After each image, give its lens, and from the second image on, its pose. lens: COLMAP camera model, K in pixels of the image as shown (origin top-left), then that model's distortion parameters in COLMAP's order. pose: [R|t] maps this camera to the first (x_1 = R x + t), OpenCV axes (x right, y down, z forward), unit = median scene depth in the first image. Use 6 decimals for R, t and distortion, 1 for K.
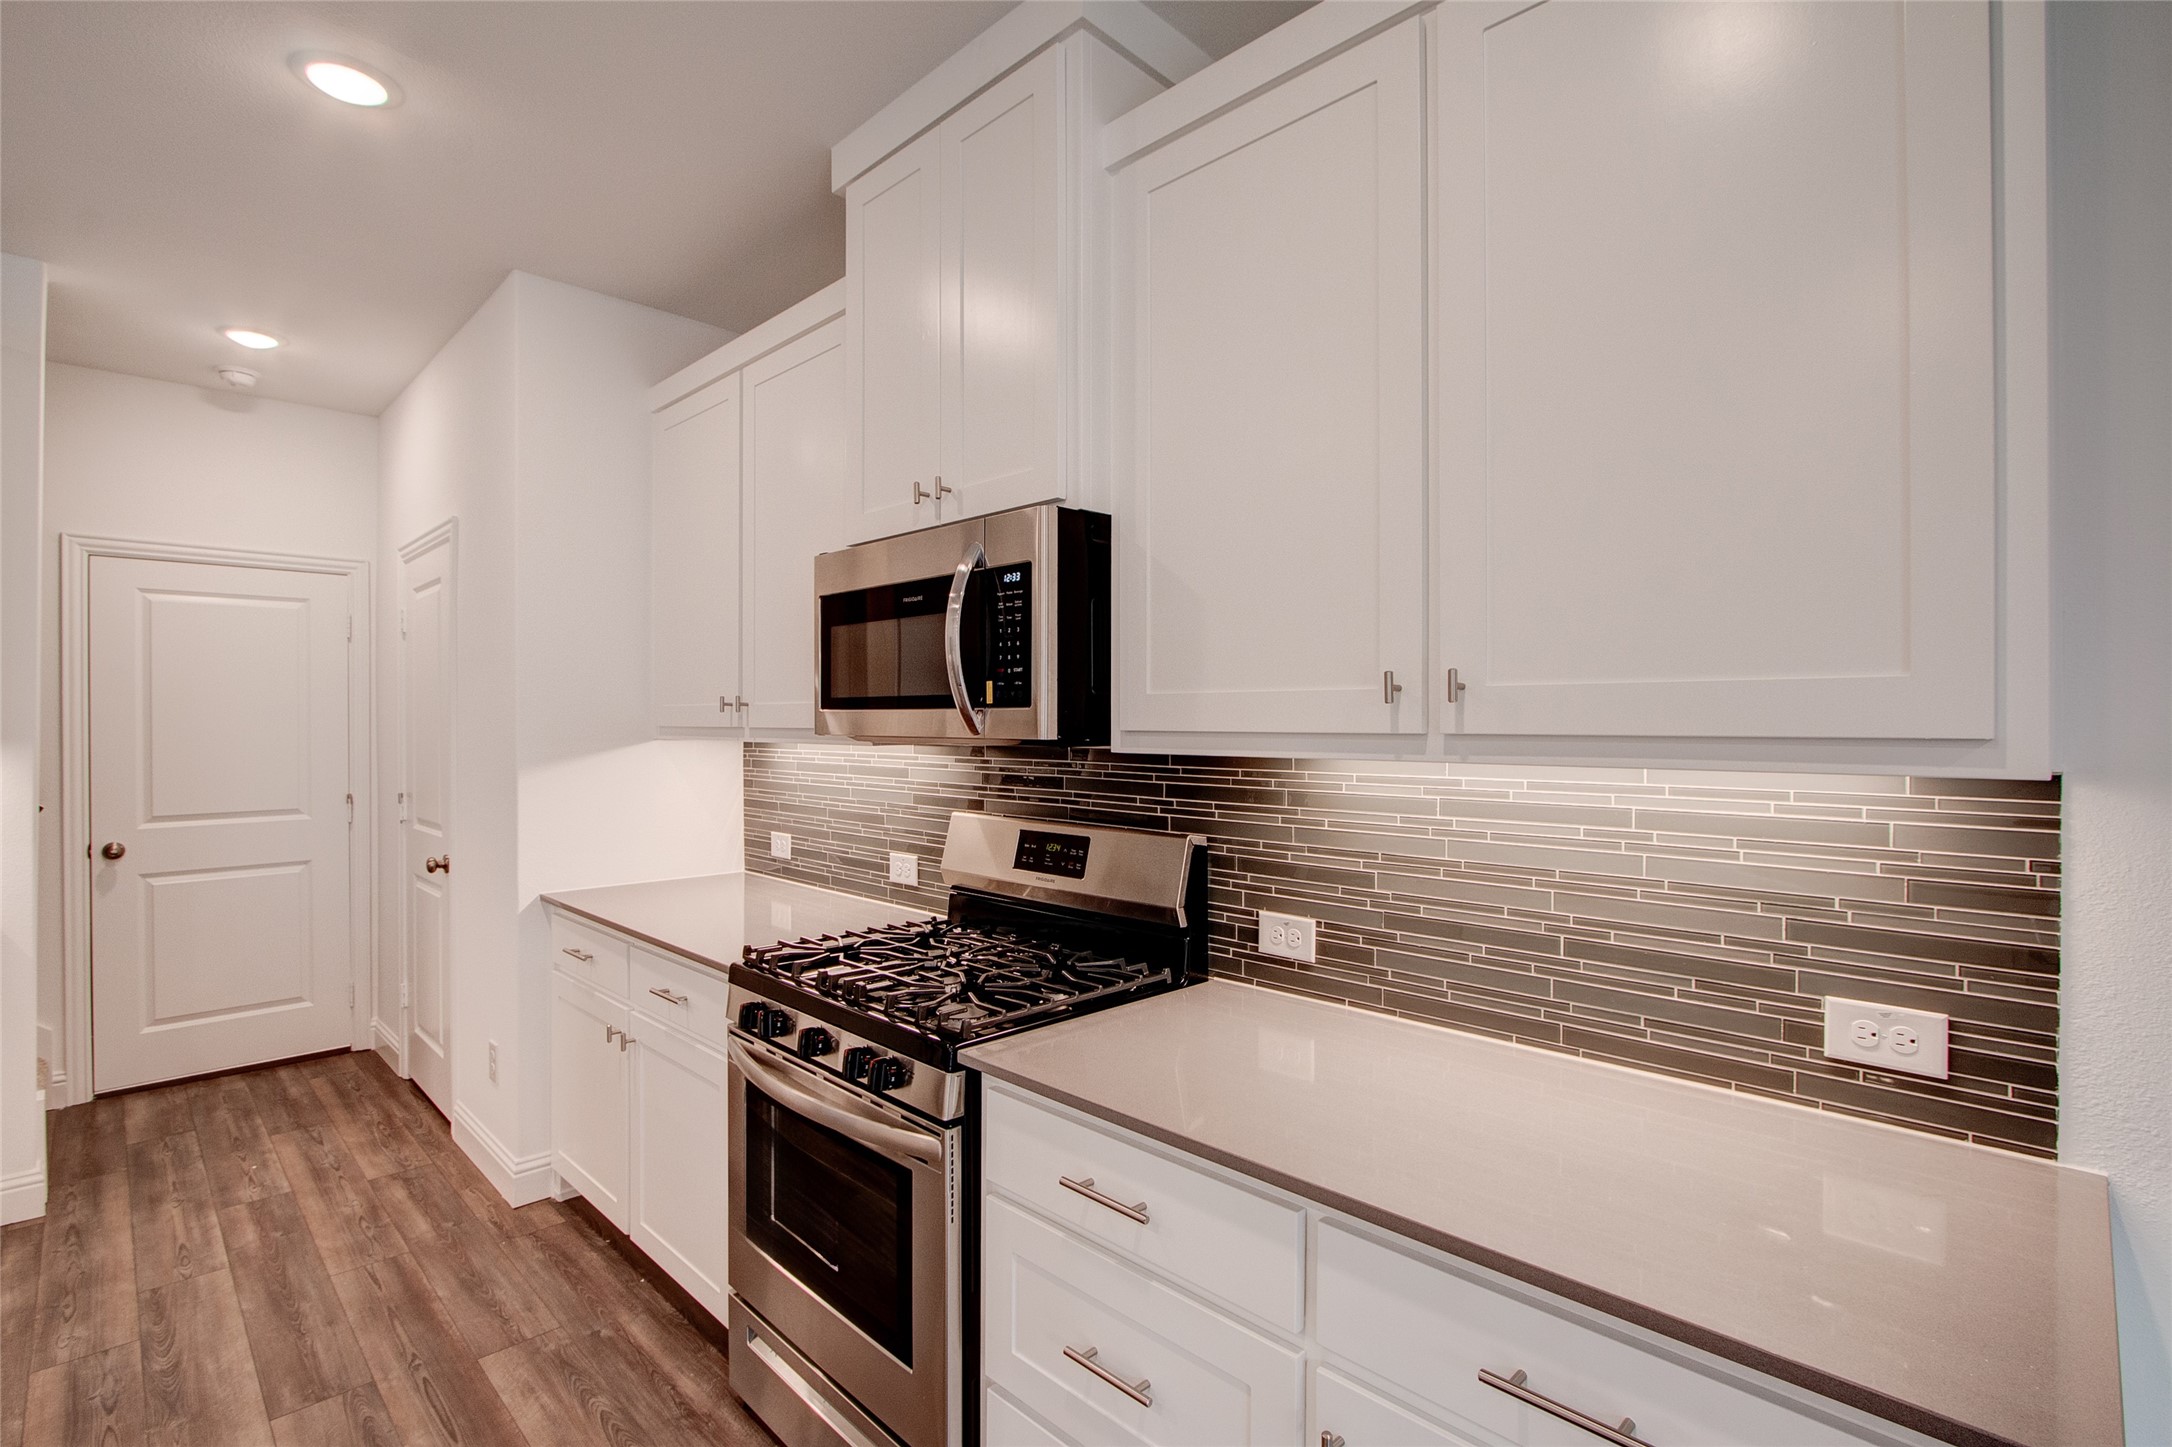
lens RADIAL K [[1000.8, 0, 1067.3], [0, 1000.8, 719.4], [0, 0, 1]] dist [-0.023567, 0.005645]
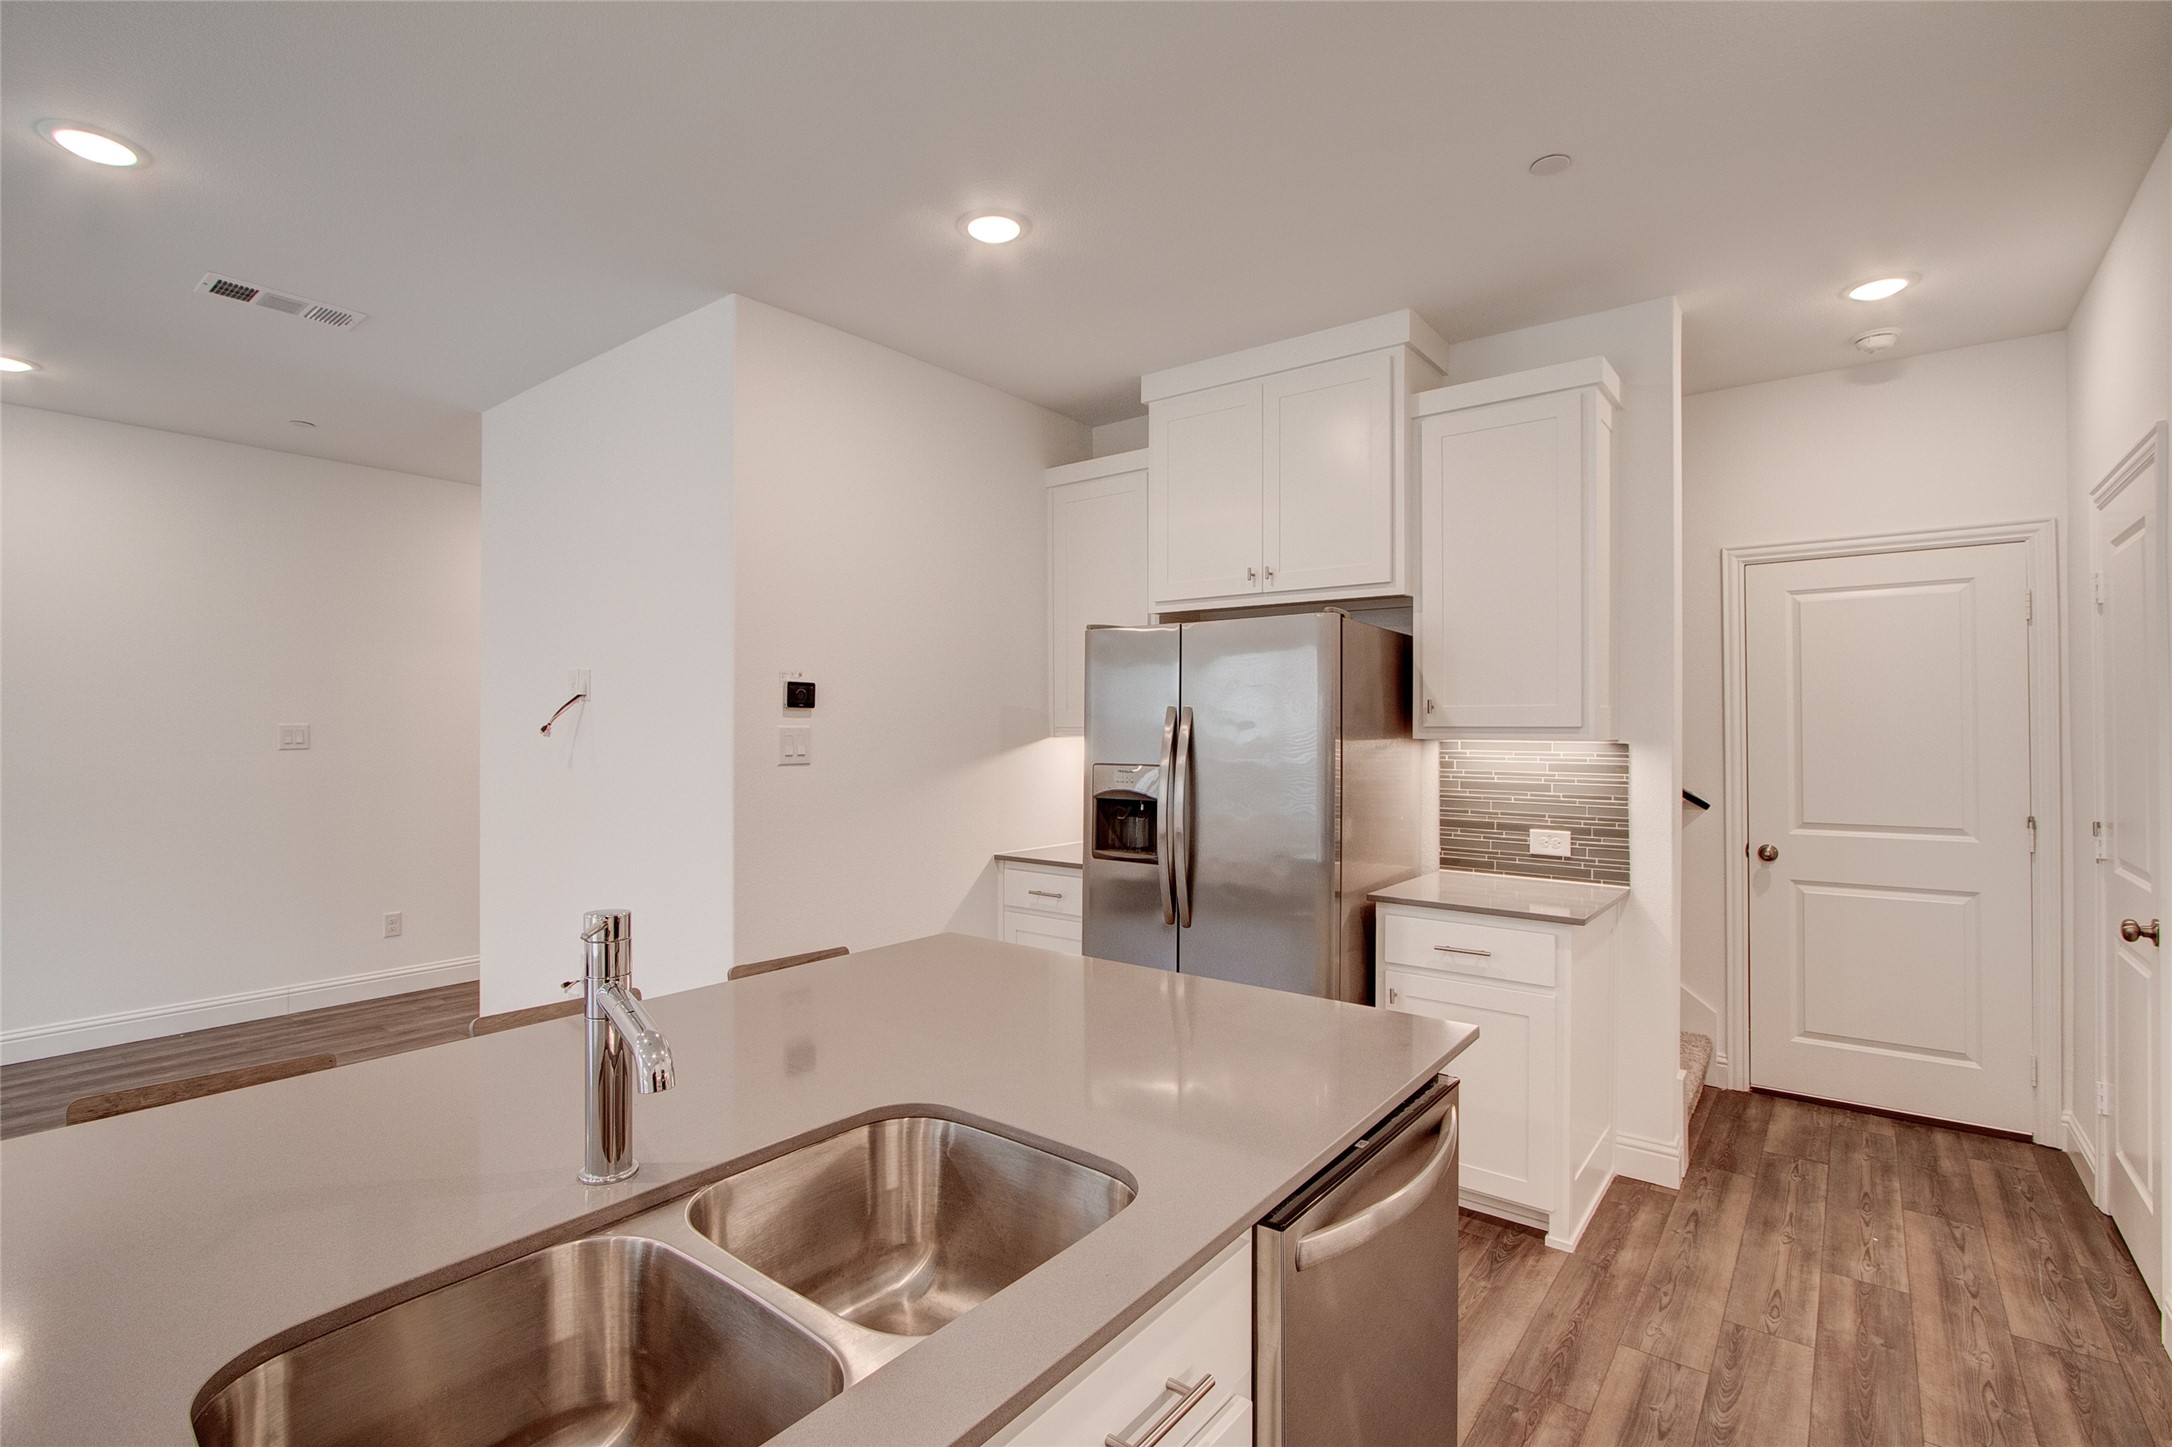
lens RADIAL K [[1000.8, 0, 1067.3], [0, 1000.8, 719.4], [0, 0, 1]] dist [-0.023567, 0.005645]
pose [[0.117840, -0.007614, -0.993003, -0.065654], [0.003725, 0.999967, -0.007225, 0.001403], [0.993026, -0.002847, 0.117865, 0.268994]]
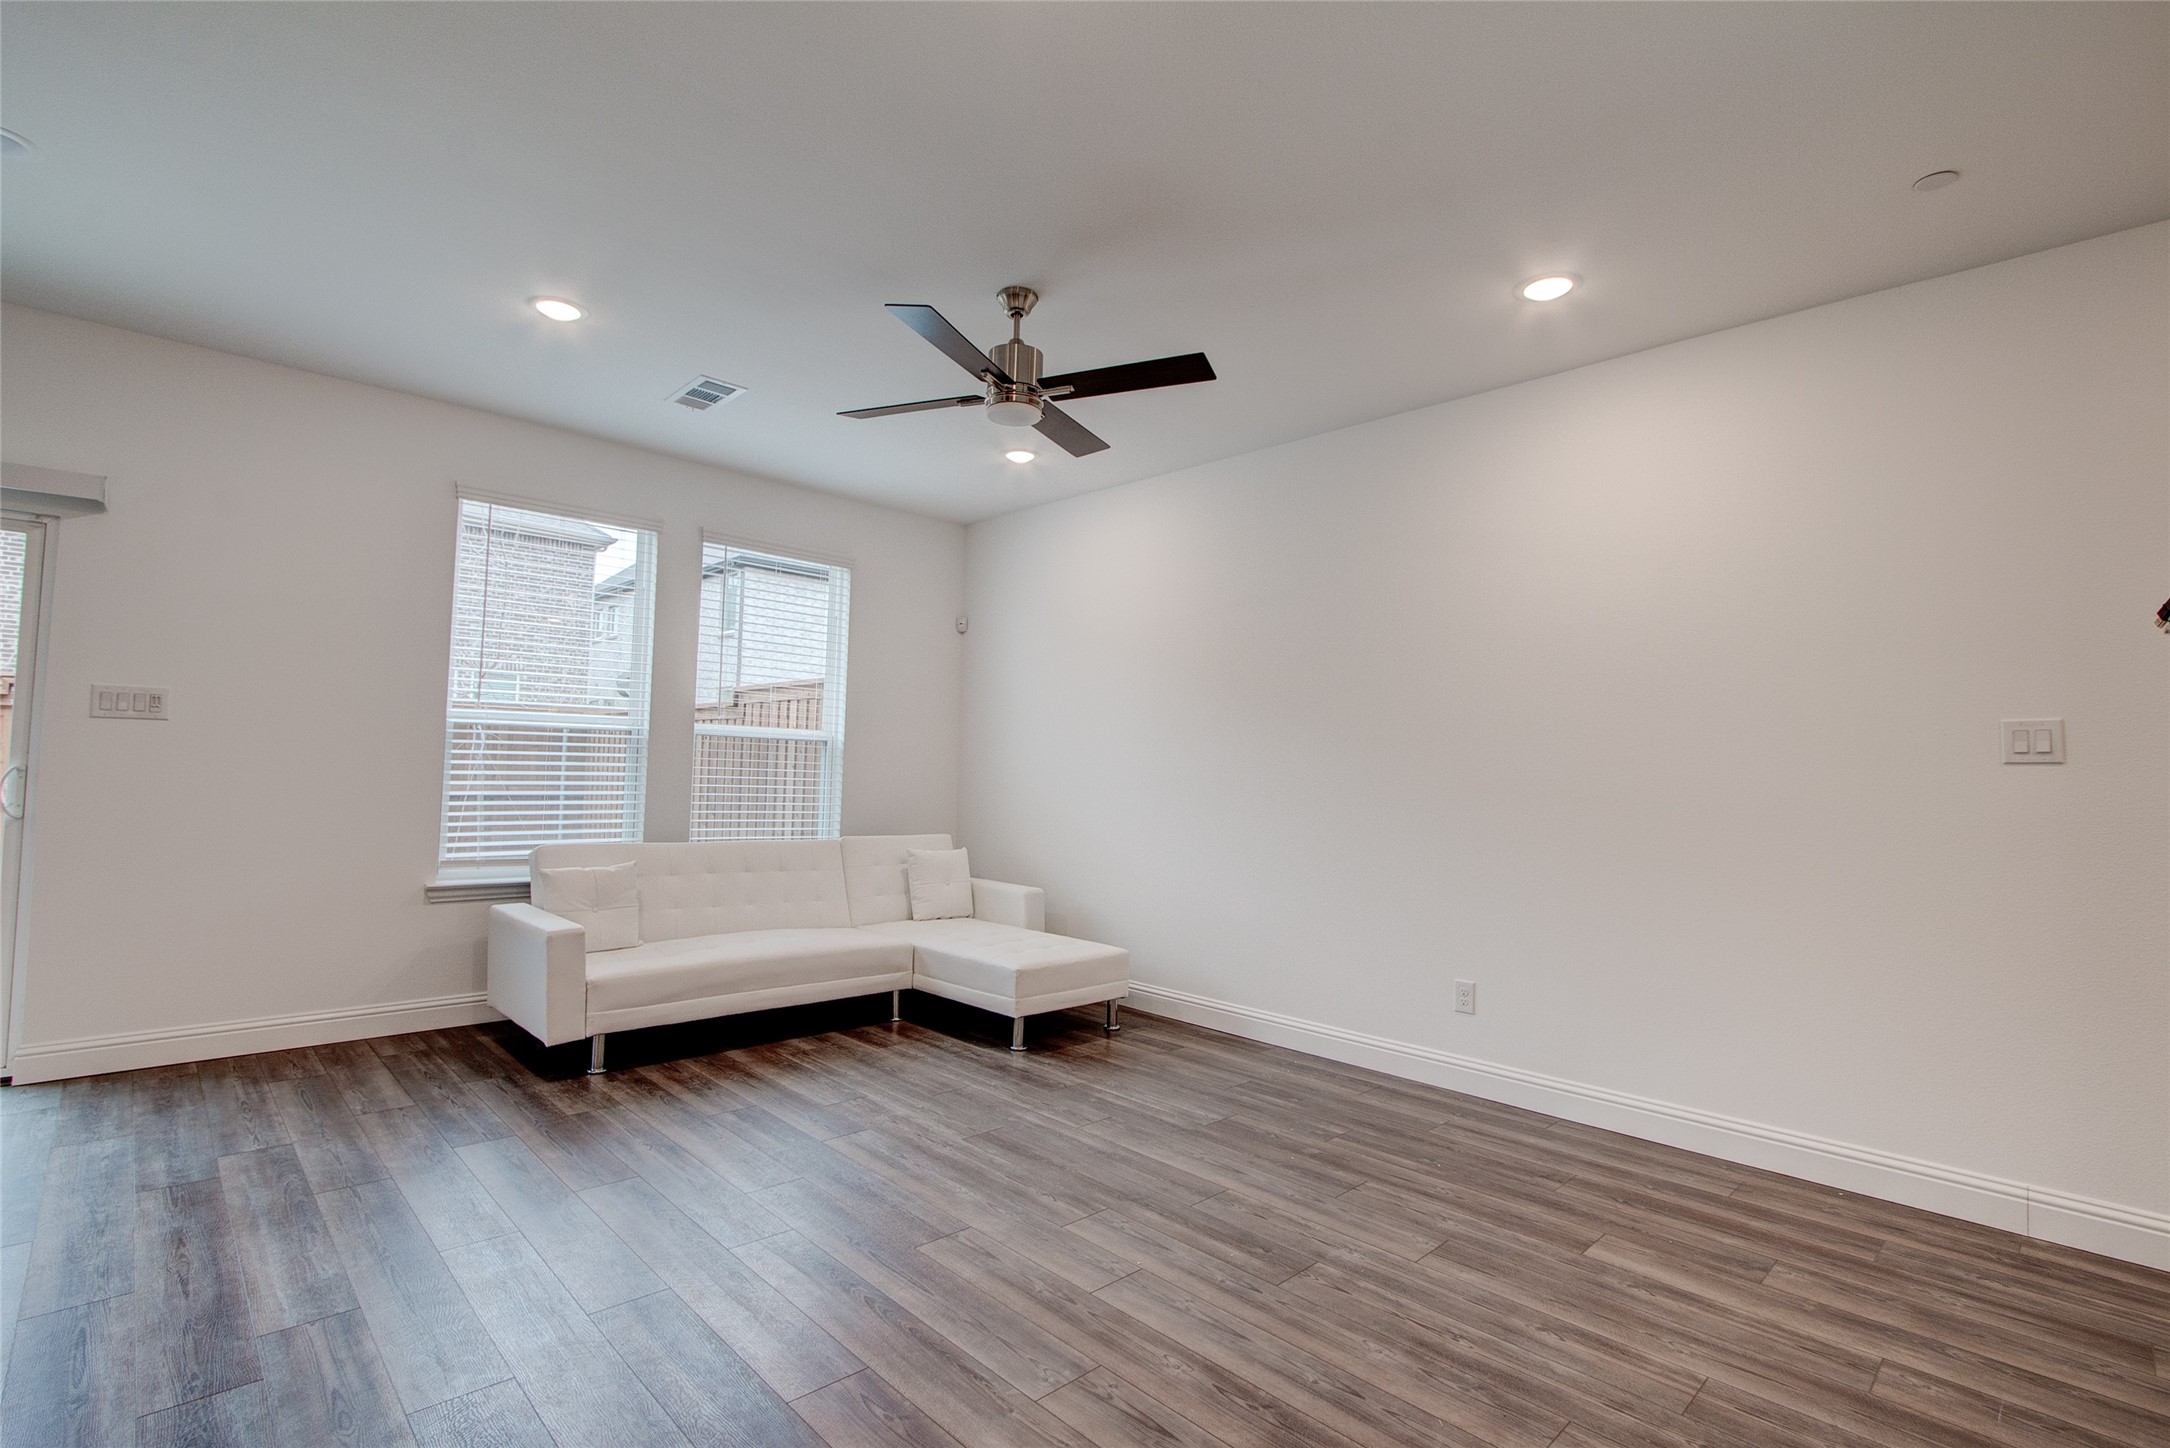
lens RADIAL K [[999.9, 0, 1066.3], [0, 999.9, 719.9], [0, 0, 1]] dist [-0.023567, 0.005645]
pose [[-0.999384, -0.025849, 0.023737, -1.244174], [-0.027216, 0.997876, -0.059189, 0.095585], [-0.022156, -0.059799, -0.997965, 0.086096]]
